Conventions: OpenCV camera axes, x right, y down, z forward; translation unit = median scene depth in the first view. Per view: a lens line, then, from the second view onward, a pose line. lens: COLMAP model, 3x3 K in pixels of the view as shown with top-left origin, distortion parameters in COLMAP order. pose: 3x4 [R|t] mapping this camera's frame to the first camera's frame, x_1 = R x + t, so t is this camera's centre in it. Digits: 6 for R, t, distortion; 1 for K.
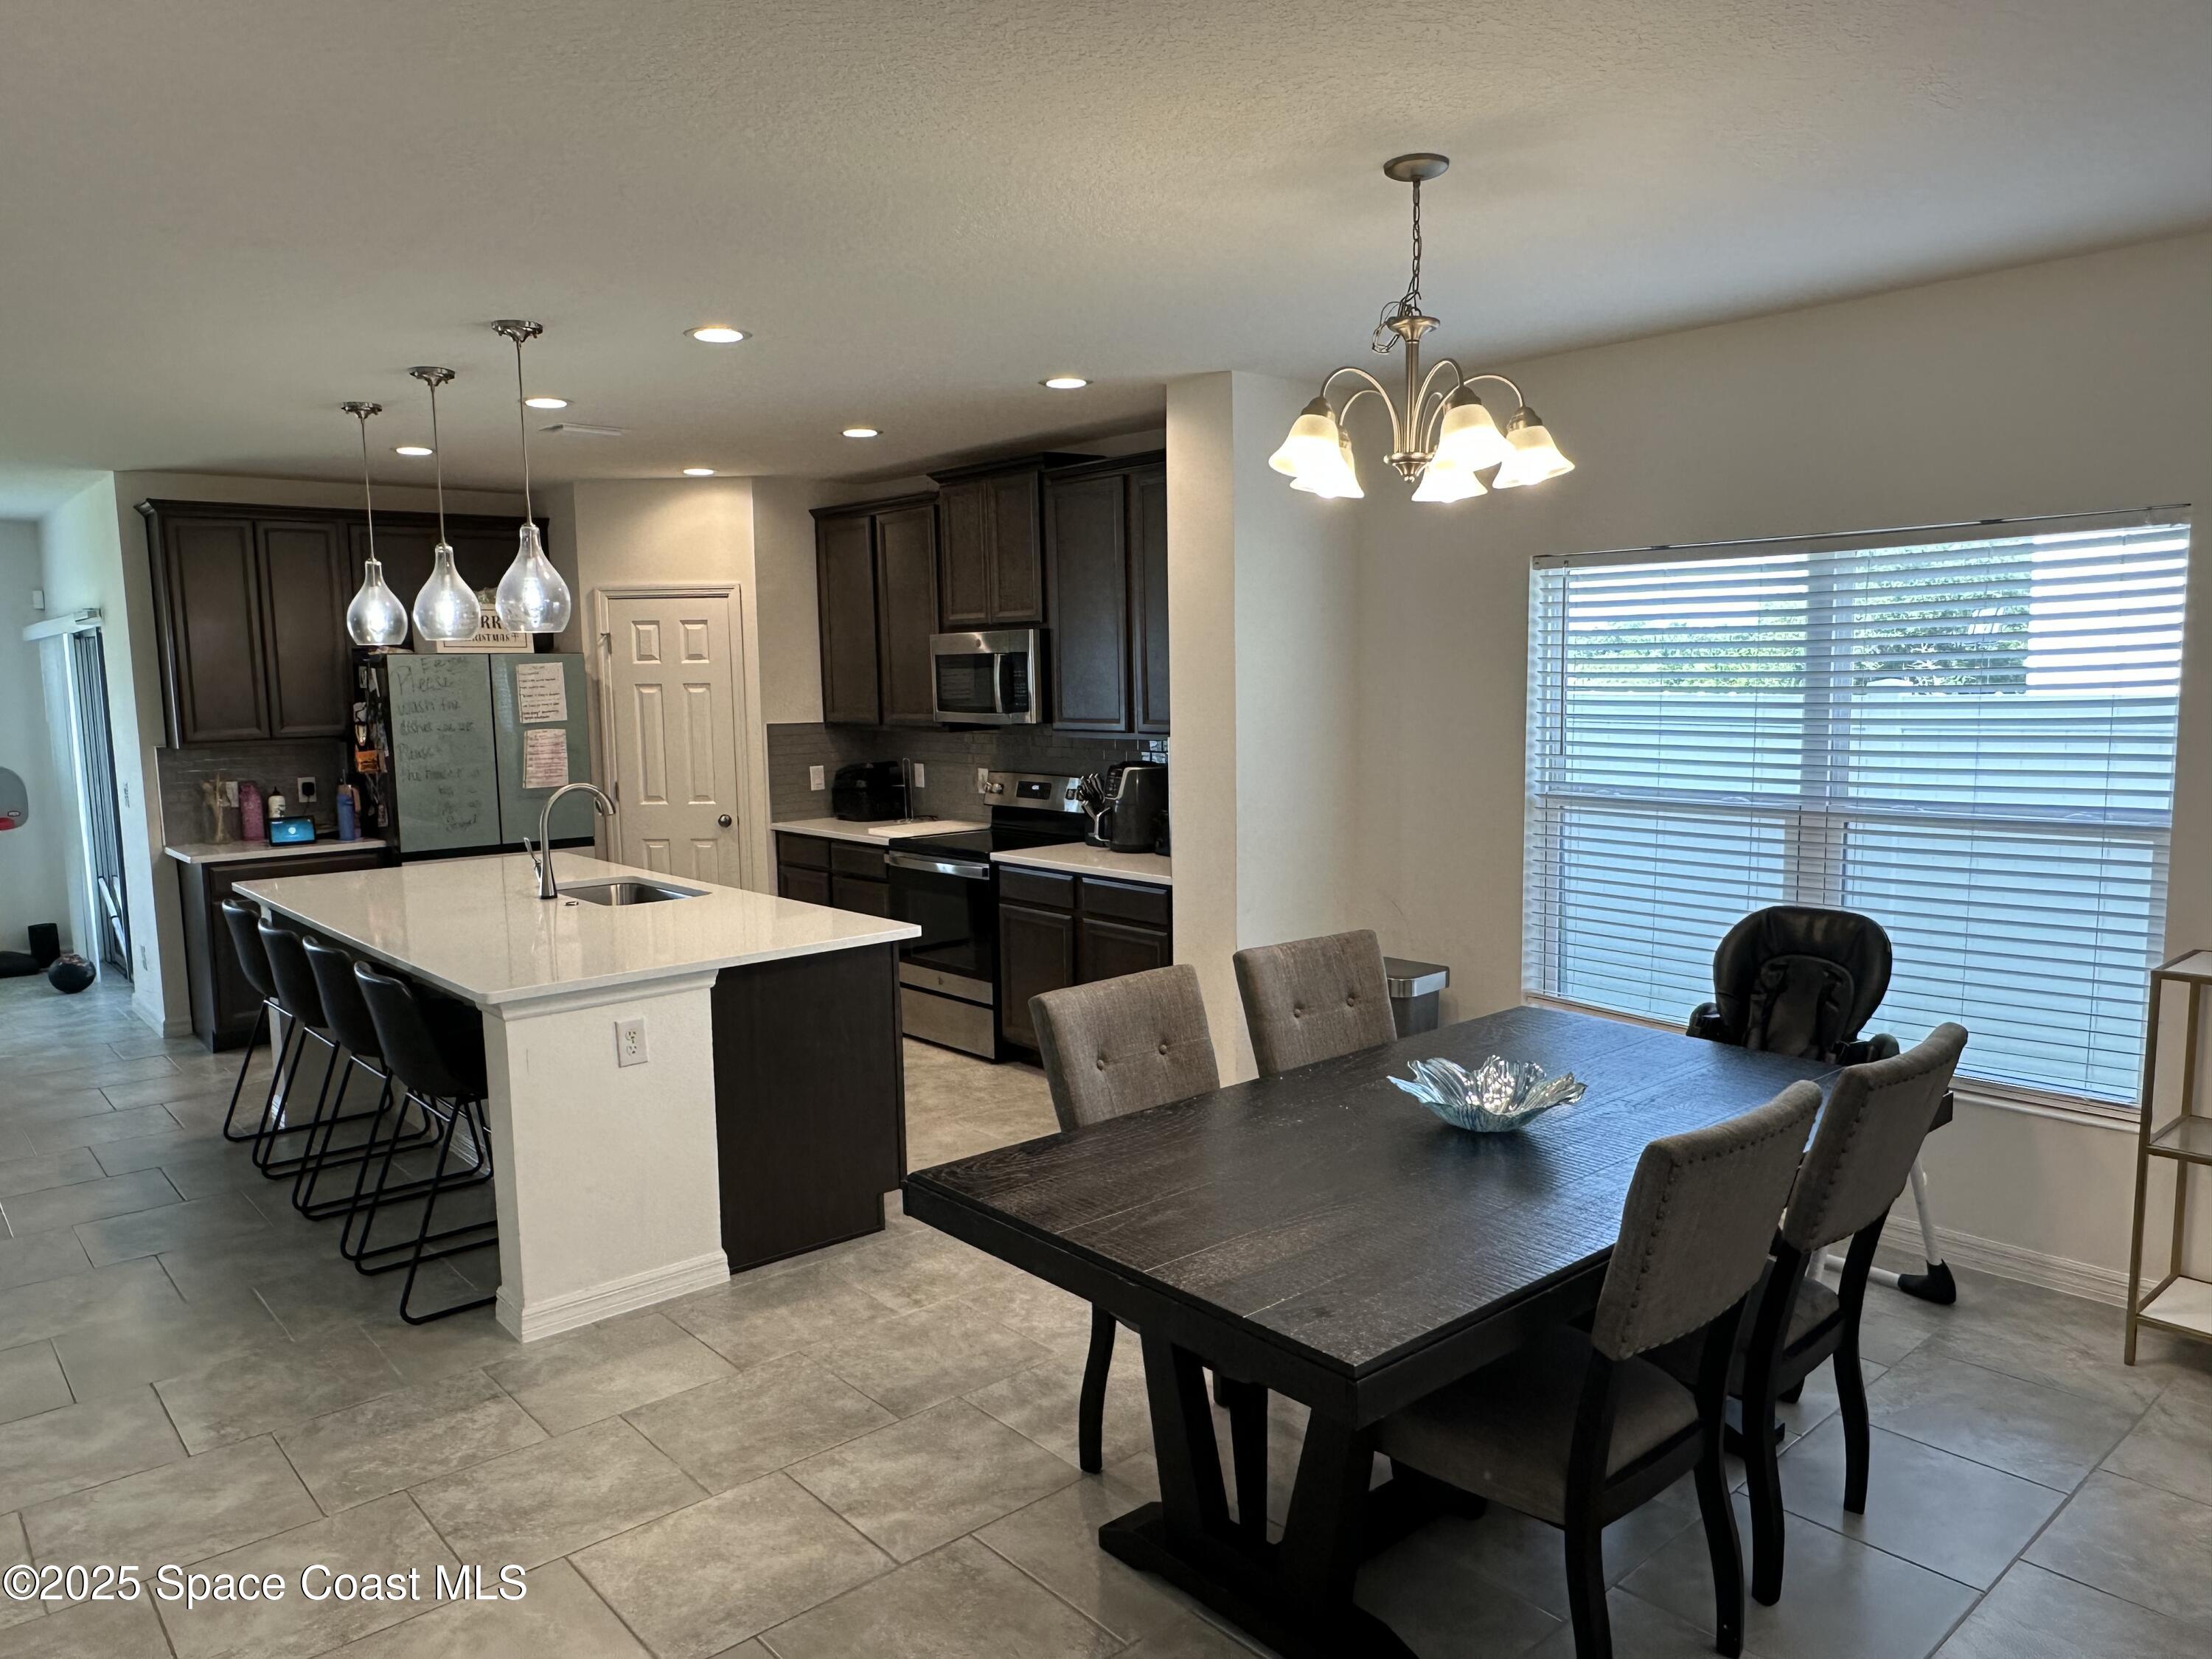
lens RADIAL K [[1507.9, 0, 1093.5], [0, 1507.9, 846.0], [0, 0, 1]] dist [-0.003399, 0.004036]
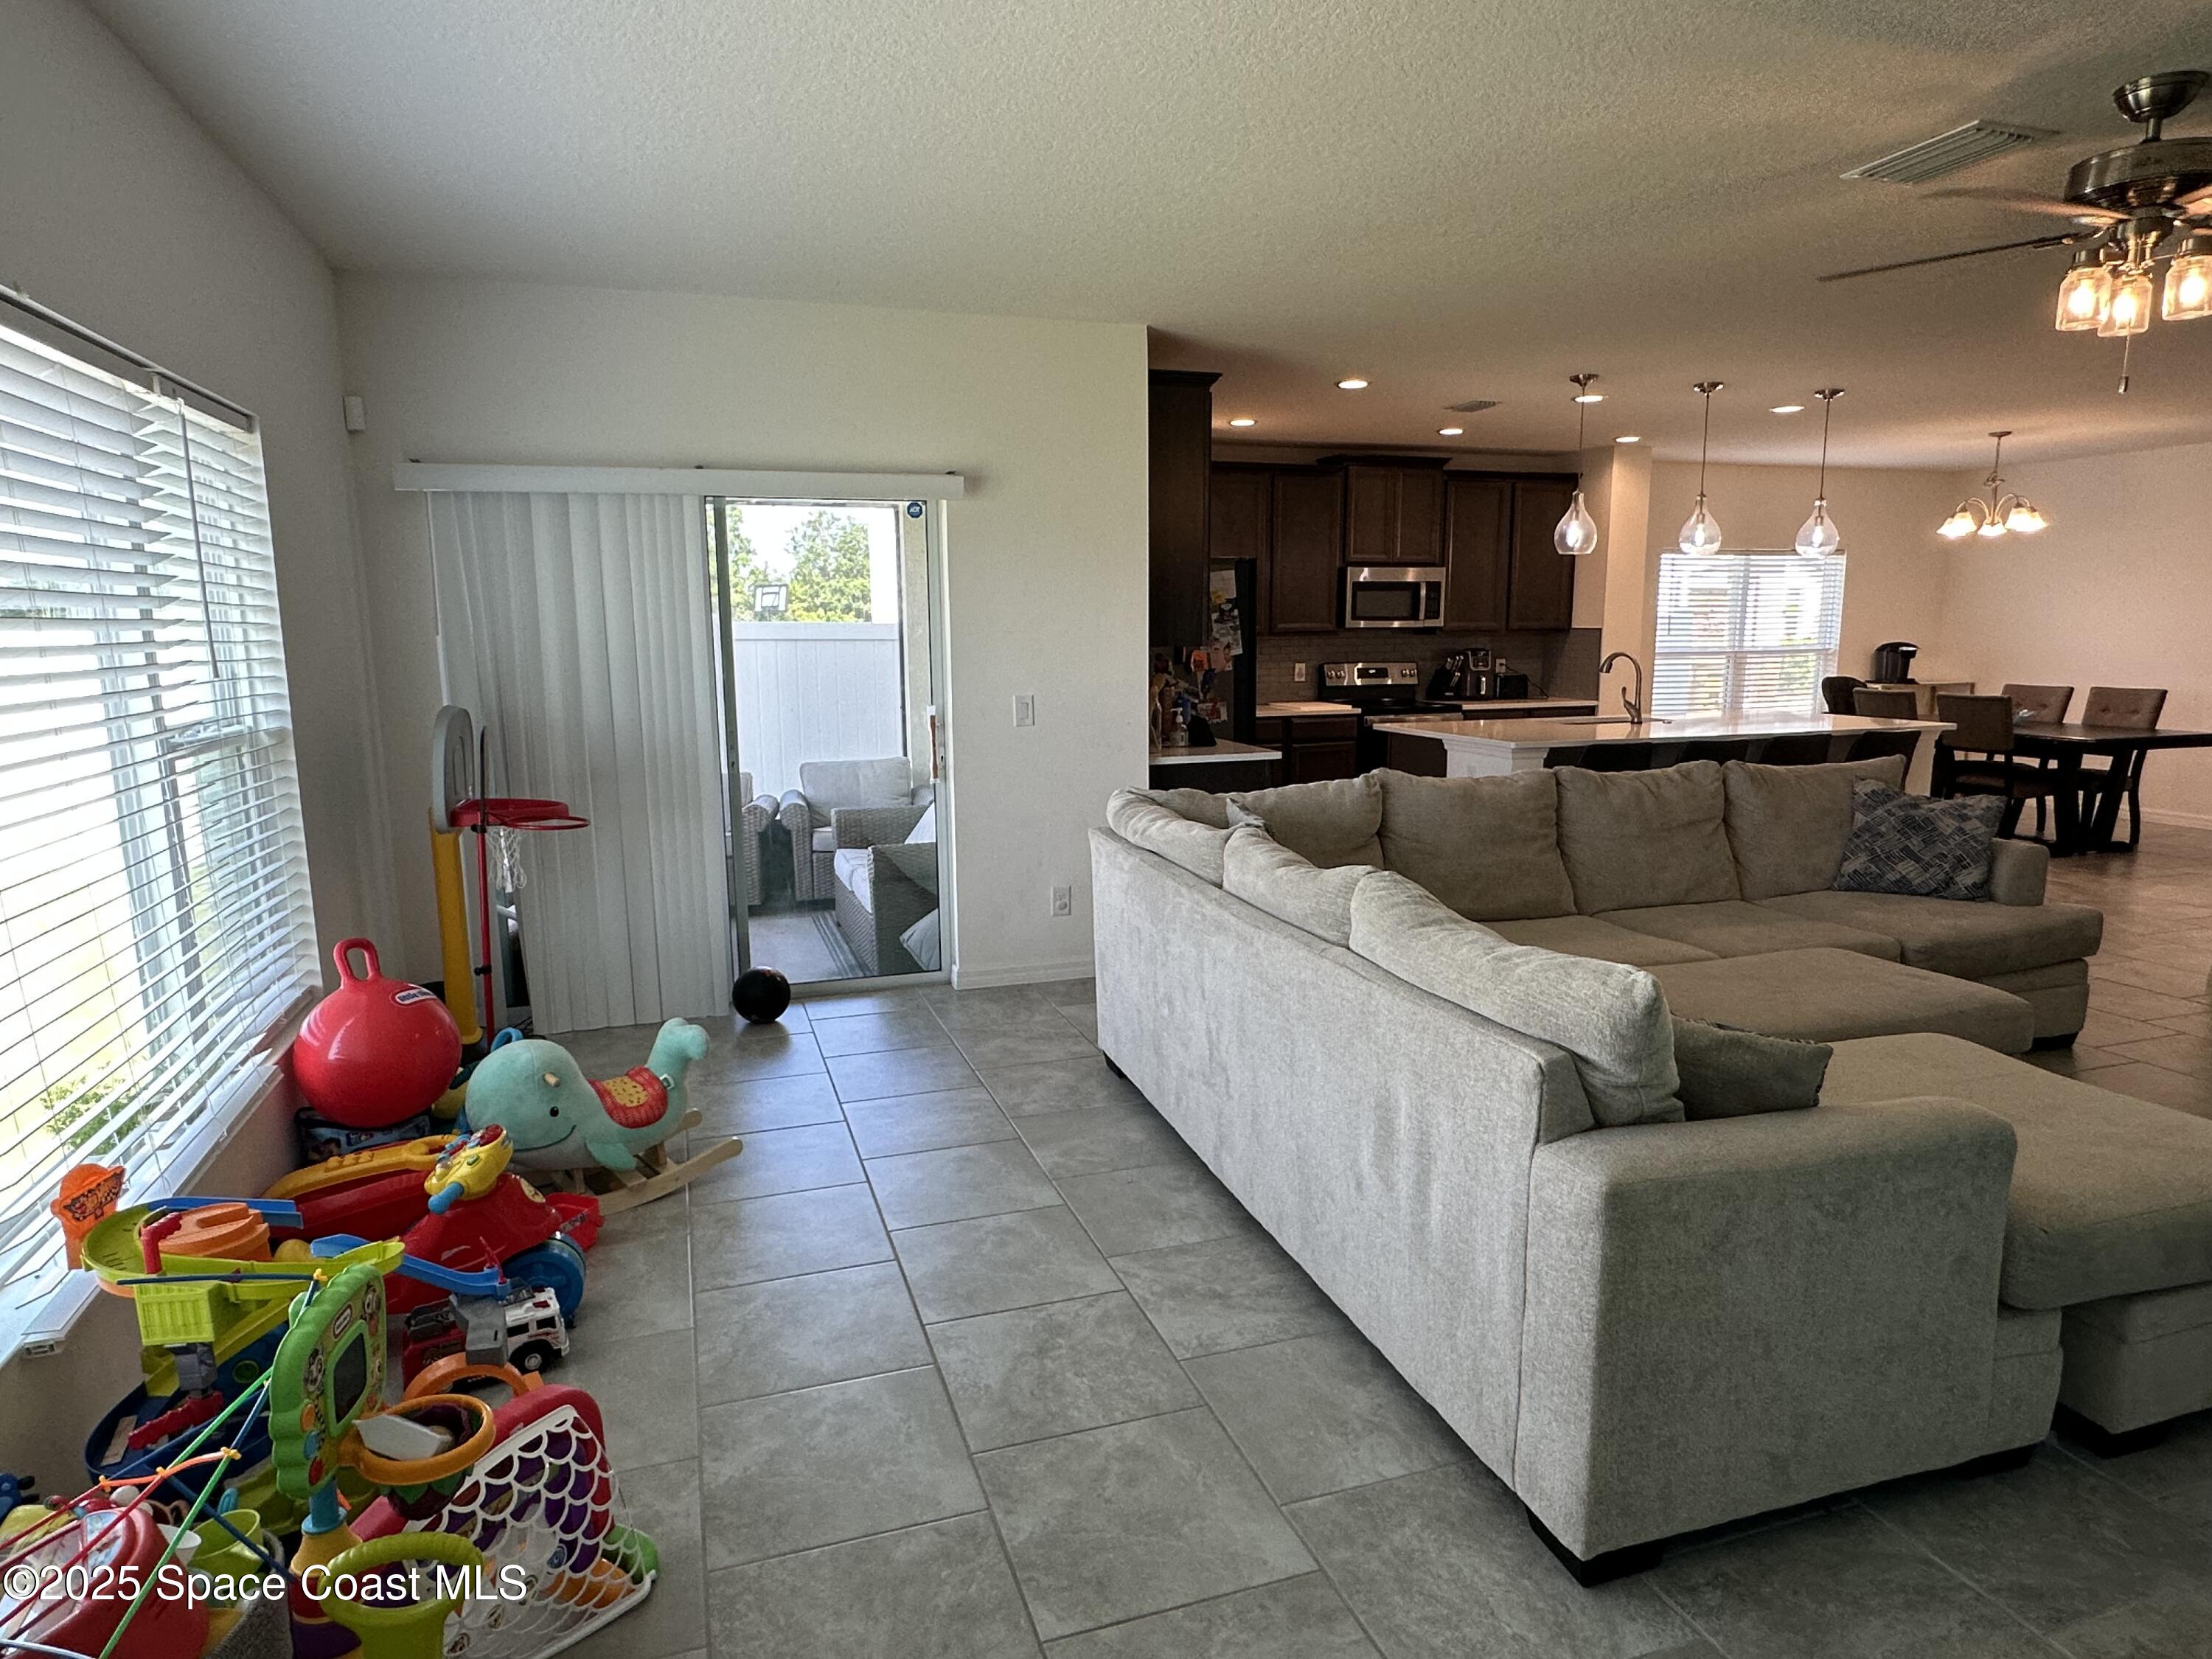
lens RADIAL K [[1306.0, 0, 1094.7], [0, 1306.0, 839.9], [0, 0, 1]] dist [-0.003617, 0.000966]
pose [[0.386763, -0.135969, 0.912100, -1.339285], [0.111508, 0.988709, 0.100106, -0.032683], [-0.915413, 0.062989, 0.397557, 0.717554]]
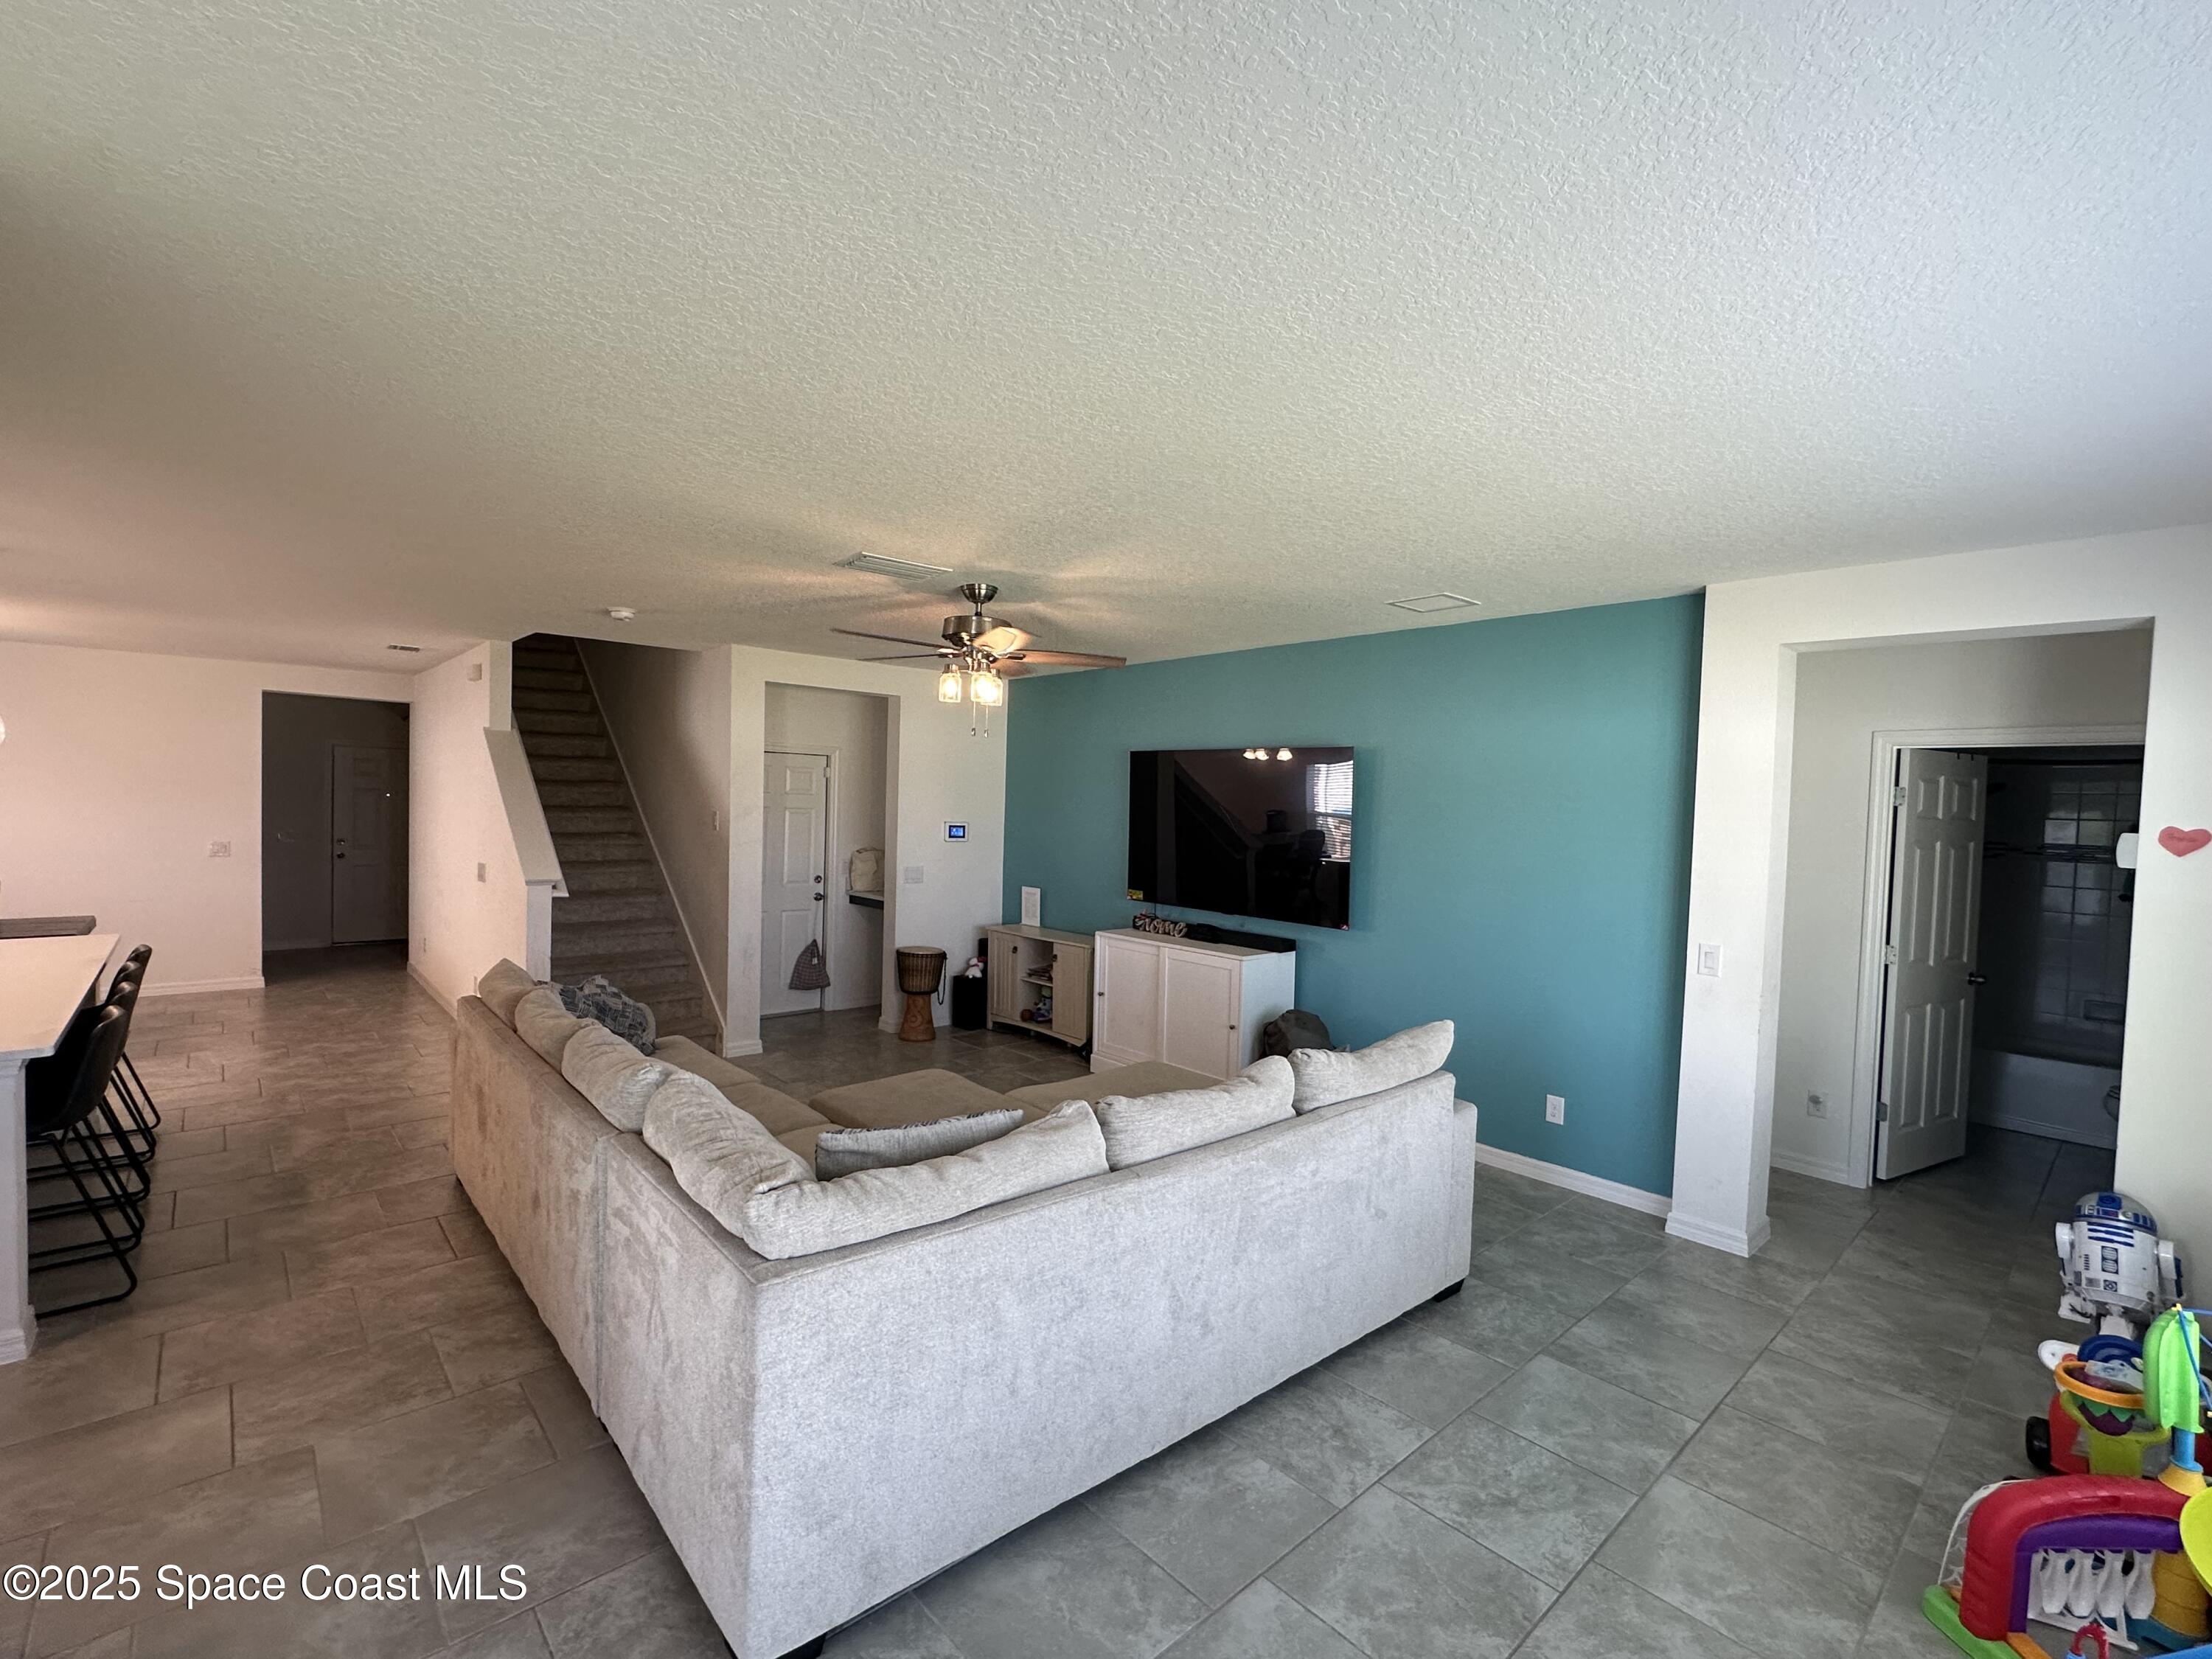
lens RADIAL K [[966.2, 0, 1101.2], [0, 966.2, 824.5], [0, 0, 1]] dist [-0.002060, -0.000526]
pose [[-0.999894, -0.009872, -0.010730, -0.878501], [-0.011340, 0.989120, 0.146674, -0.134704], [0.009165, 0.146780, -0.989127, 1.184984]]
